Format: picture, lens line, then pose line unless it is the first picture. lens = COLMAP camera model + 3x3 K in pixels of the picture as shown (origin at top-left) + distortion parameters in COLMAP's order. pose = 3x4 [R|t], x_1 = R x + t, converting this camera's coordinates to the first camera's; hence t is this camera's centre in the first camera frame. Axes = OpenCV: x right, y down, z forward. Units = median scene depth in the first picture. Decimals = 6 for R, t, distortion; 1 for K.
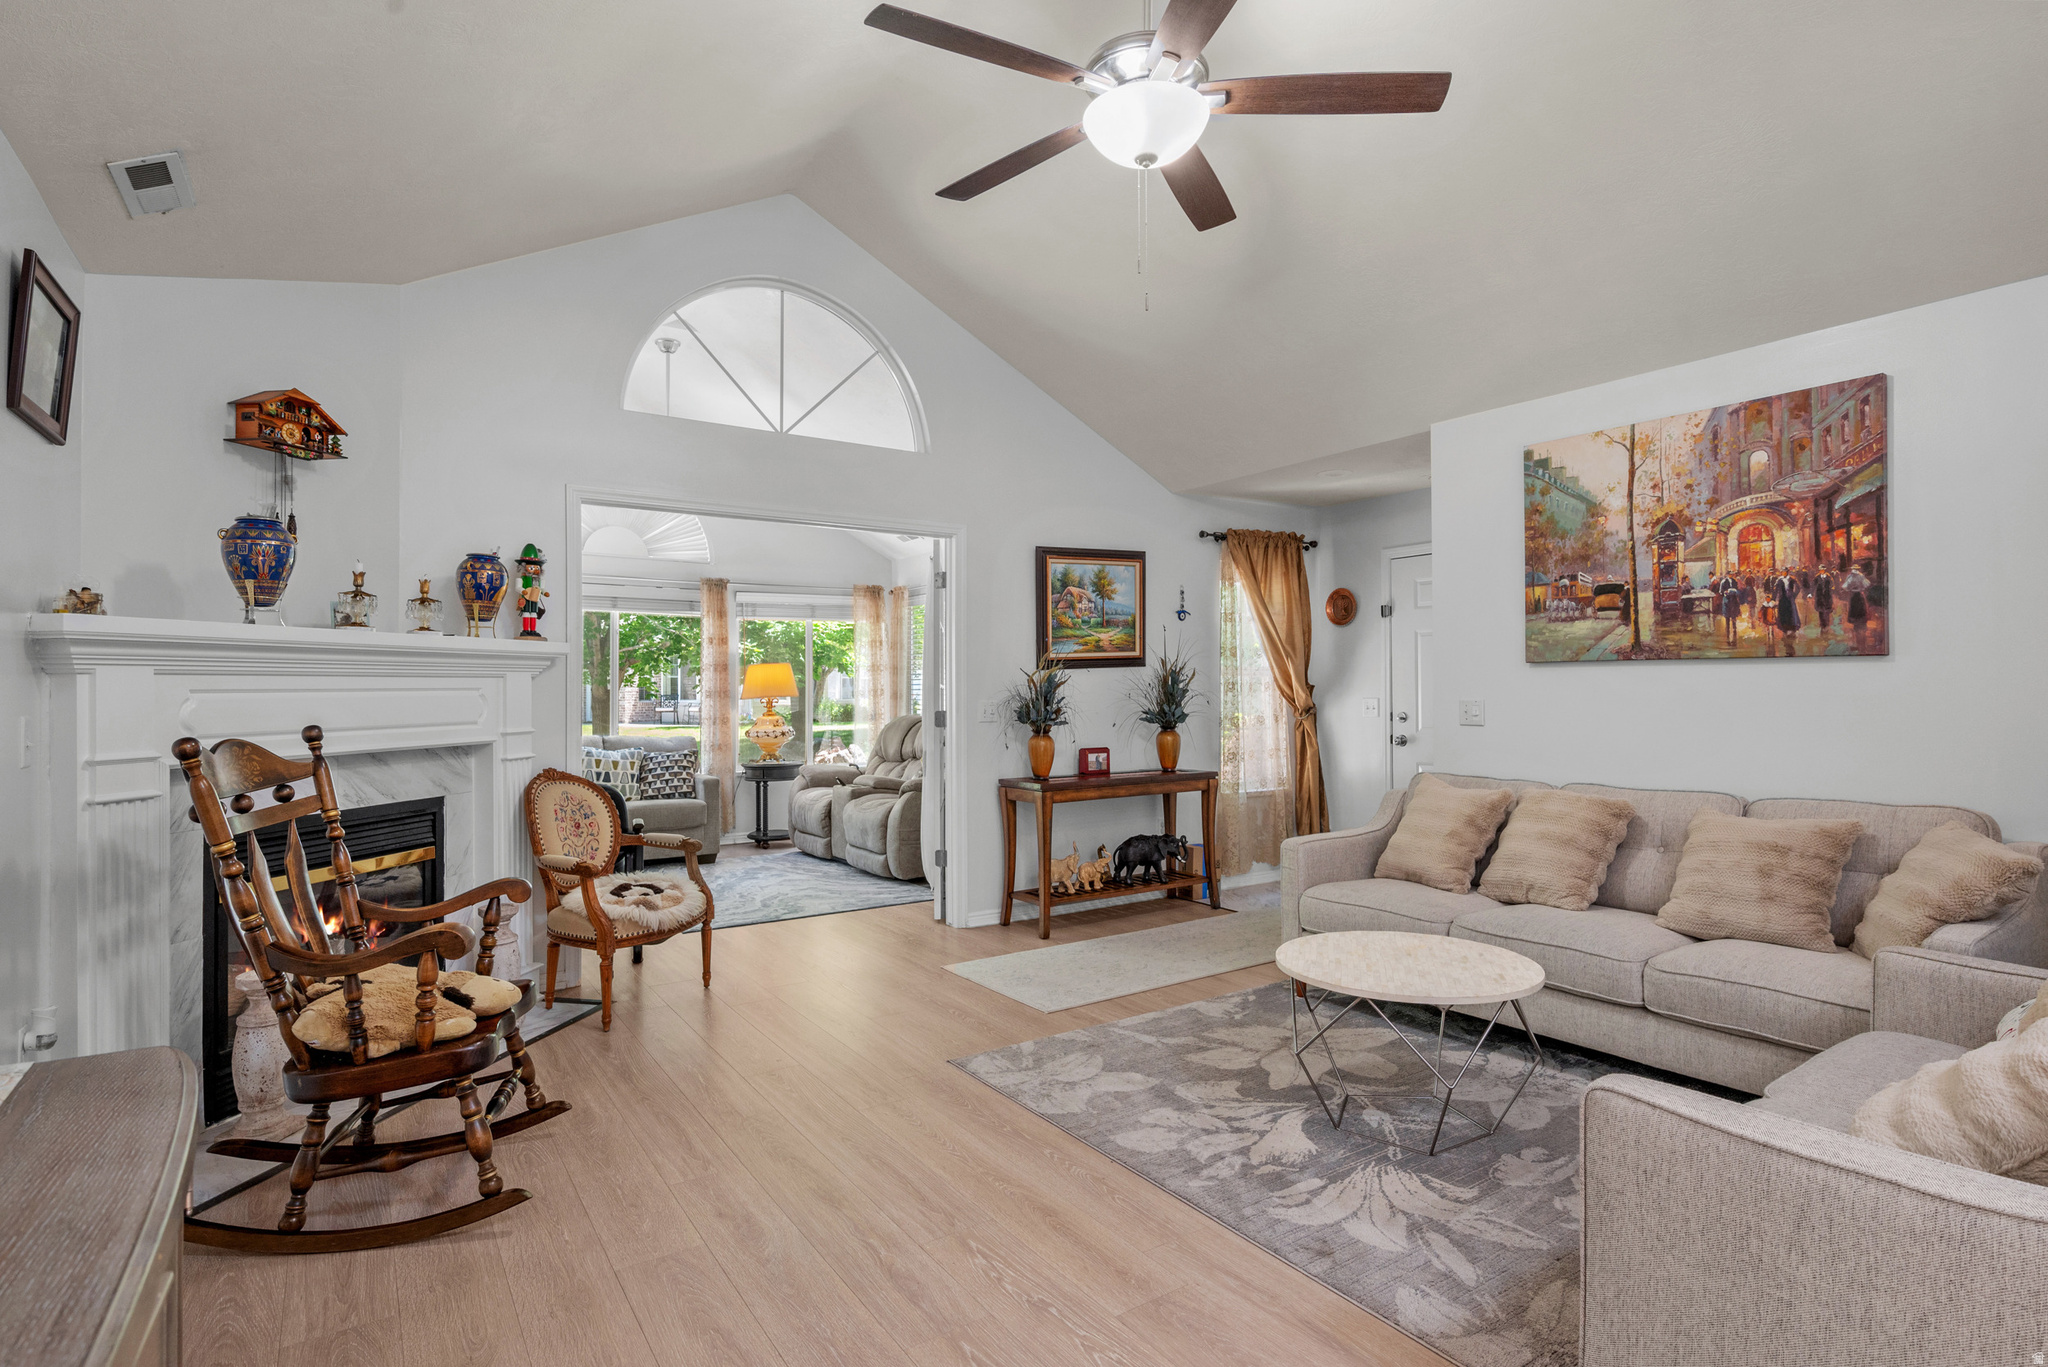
lens RADIAL K [[1046.9, 0, 1030.3], [0, 1046.9, 671.8], [0, 0, 1]] dist [0.003151, 0.001040]
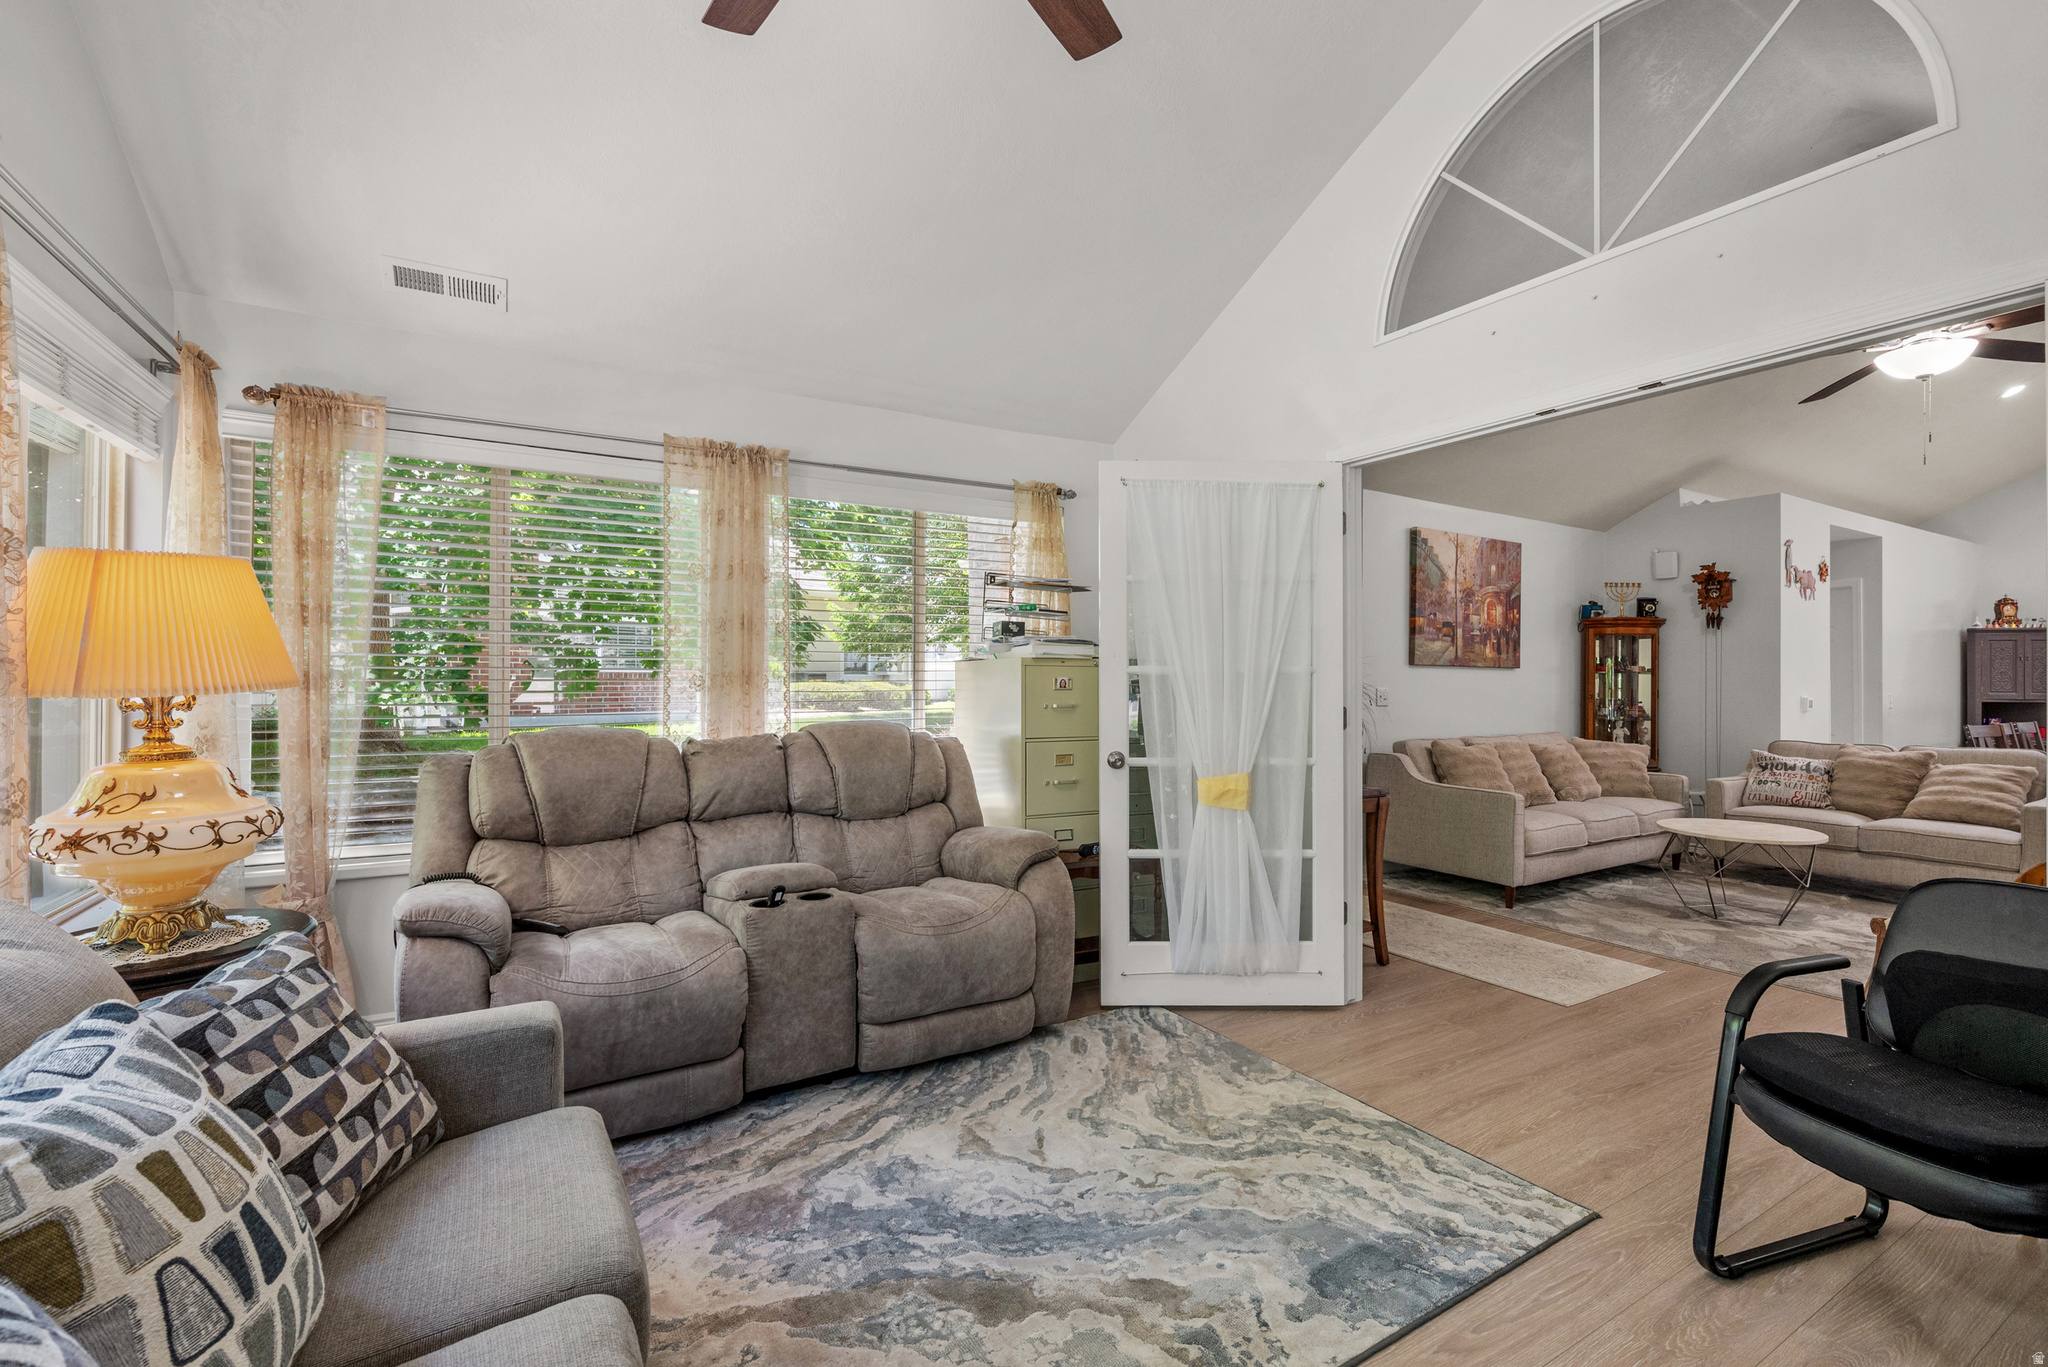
lens RADIAL K [[885.7, 0, 1018.5], [0, 885.7, 674.3], [0, 0, 1]] dist [-0.007083, -0.000863]
pose [[0.061707, 0.010554, 0.998038, -0.885615], [-0.027492, 0.999583, -0.008870, 0.033715], [-0.997716, -0.026891, 0.061972, 1.504086]]
